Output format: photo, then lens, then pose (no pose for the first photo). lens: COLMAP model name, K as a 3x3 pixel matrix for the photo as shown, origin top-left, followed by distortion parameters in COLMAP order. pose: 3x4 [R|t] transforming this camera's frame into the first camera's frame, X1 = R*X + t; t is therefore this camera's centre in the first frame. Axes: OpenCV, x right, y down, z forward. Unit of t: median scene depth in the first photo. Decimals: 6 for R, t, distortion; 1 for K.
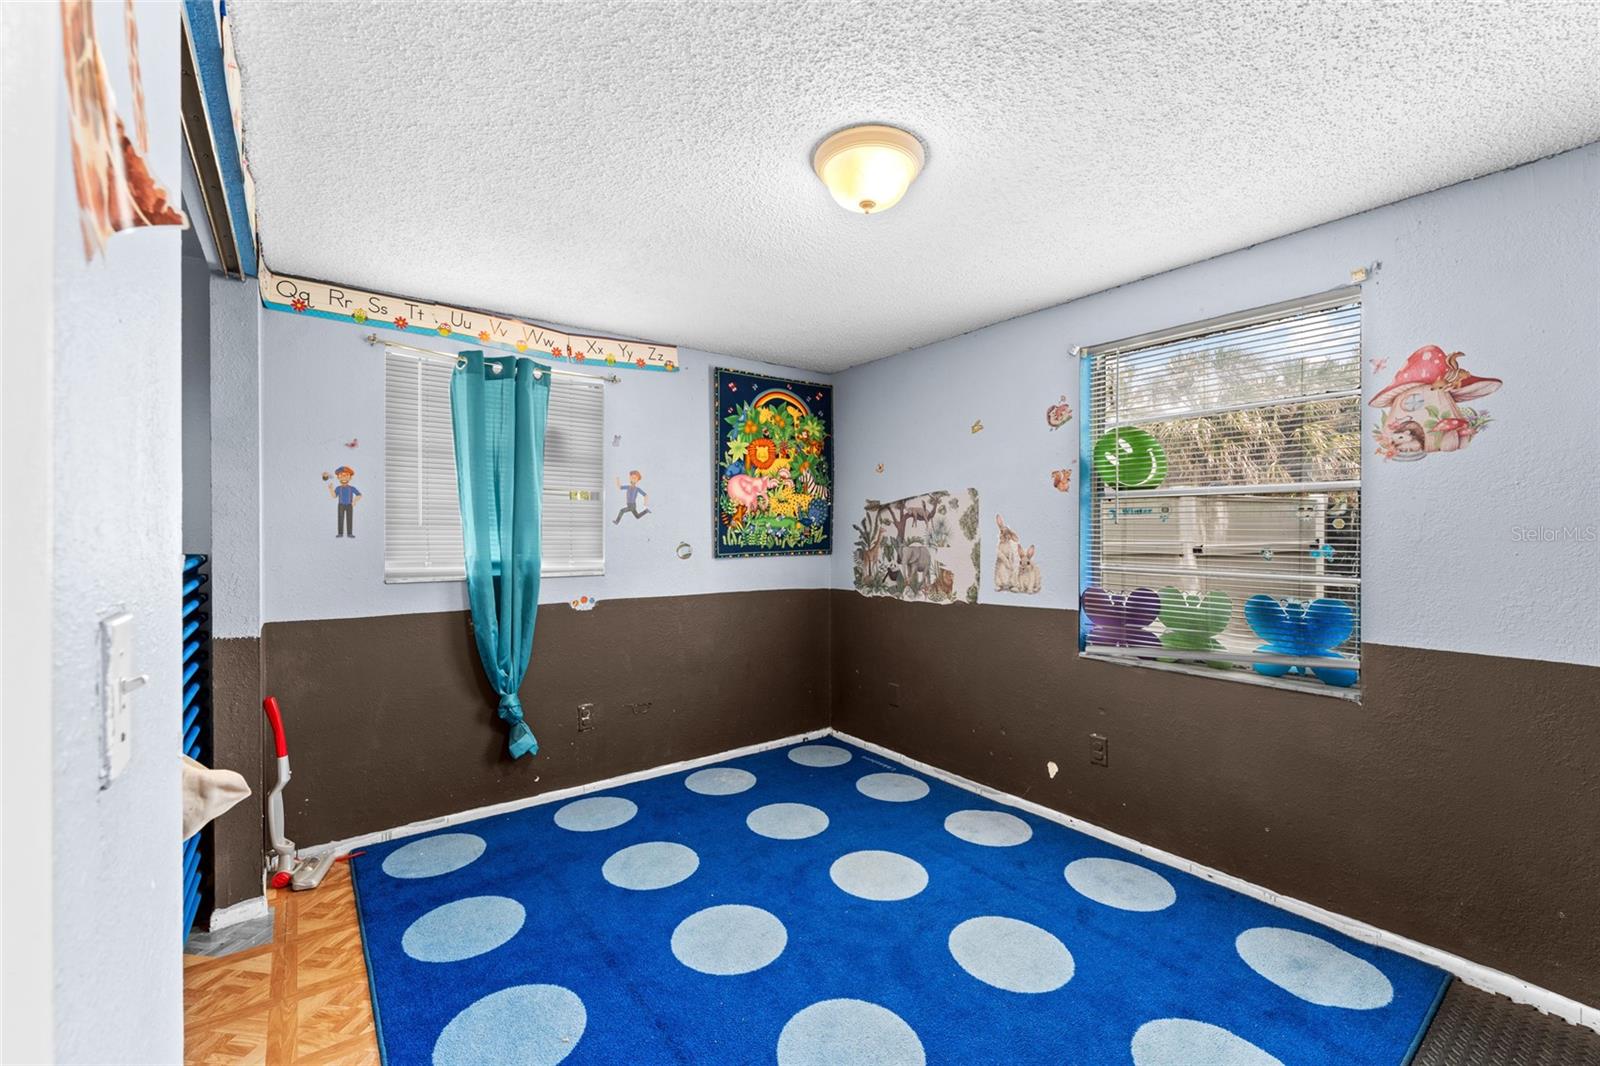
lens RADIAL K [[664.4, 0, 799.6], [0, 664.4, 533.9], [0, 0, 1]] dist [0.000333, -0.000280]
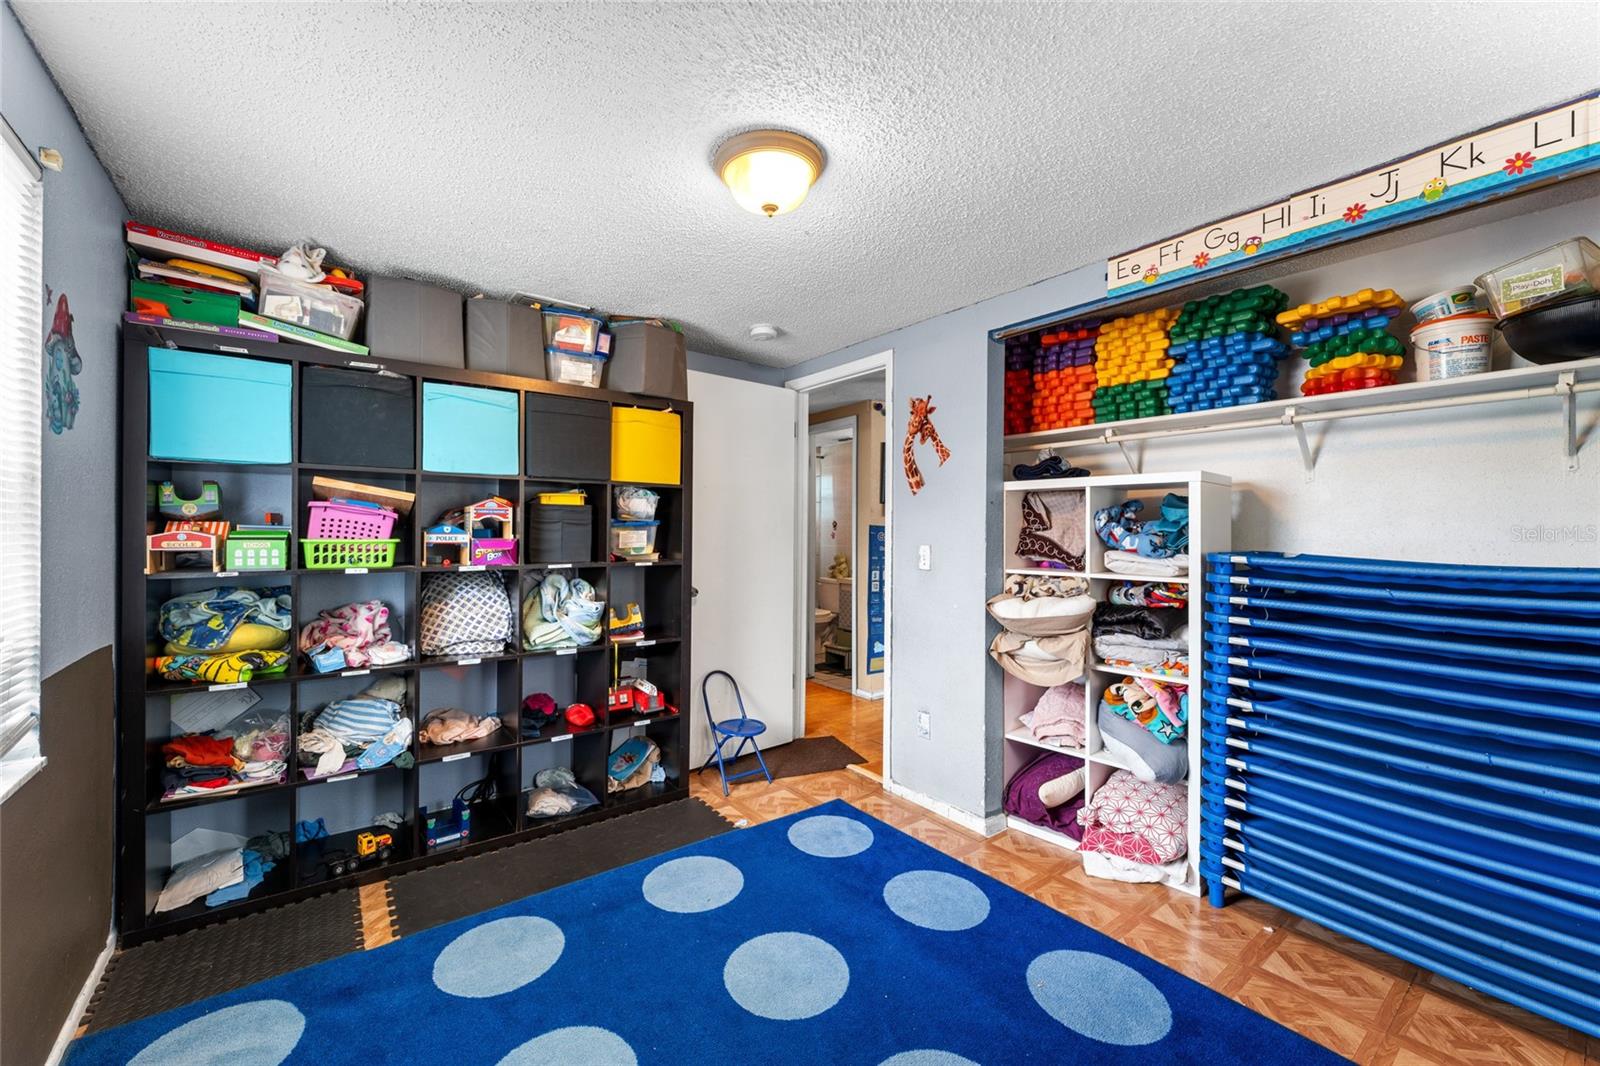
lens RADIAL K [[647.2, 0, 793.2], [0, 647.2, 532.8], [0, 0, 1]] dist [0.002713, 0.000371]
pose [[-0.999956, -0.005241, 0.007792, 0.027816], [-0.005218, 0.999982, 0.002869, -0.000011], [-0.007807, 0.002828, -0.999966, 1.002507]]
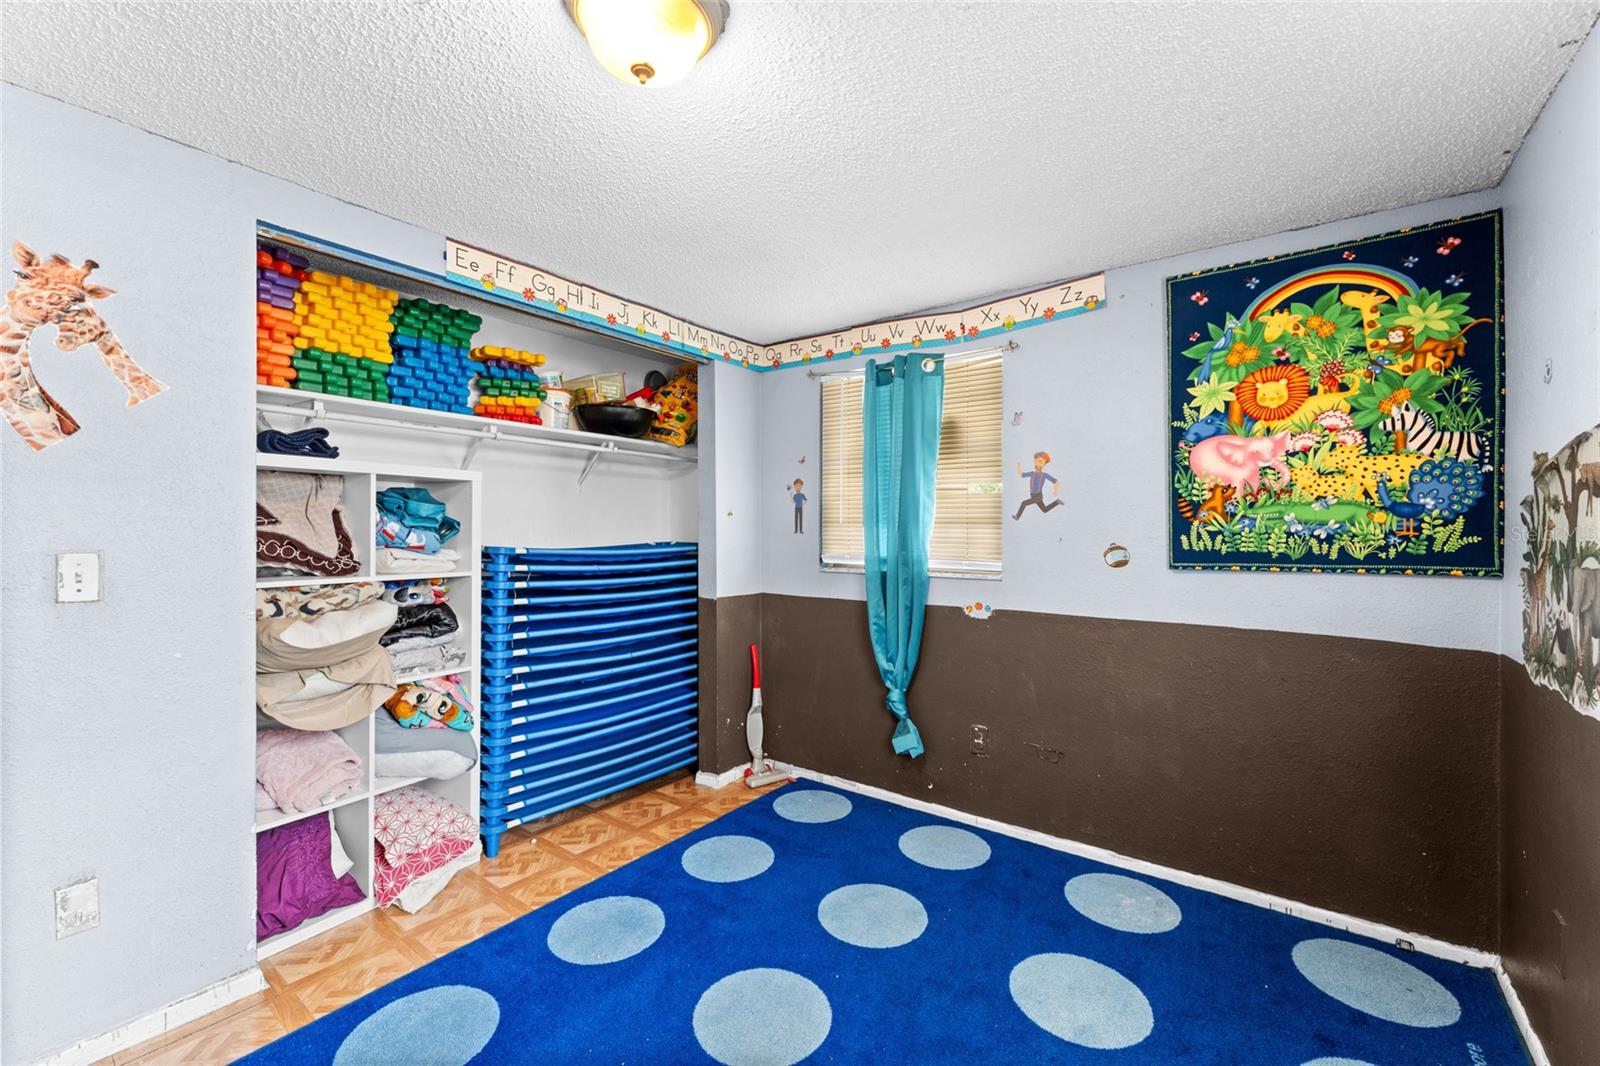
lens RADIAL K [[664.4, 0, 792.7], [0, 664.4, 533.3], [0, 0, 1]] dist [0.000333, -0.000280]
pose [[0.271643, 0.004057, -0.962389, 0.420043], [-0.005462, 0.999982, 0.002674, 0.001276], [0.962383, 0.004530, 0.271660, 0.483117]]
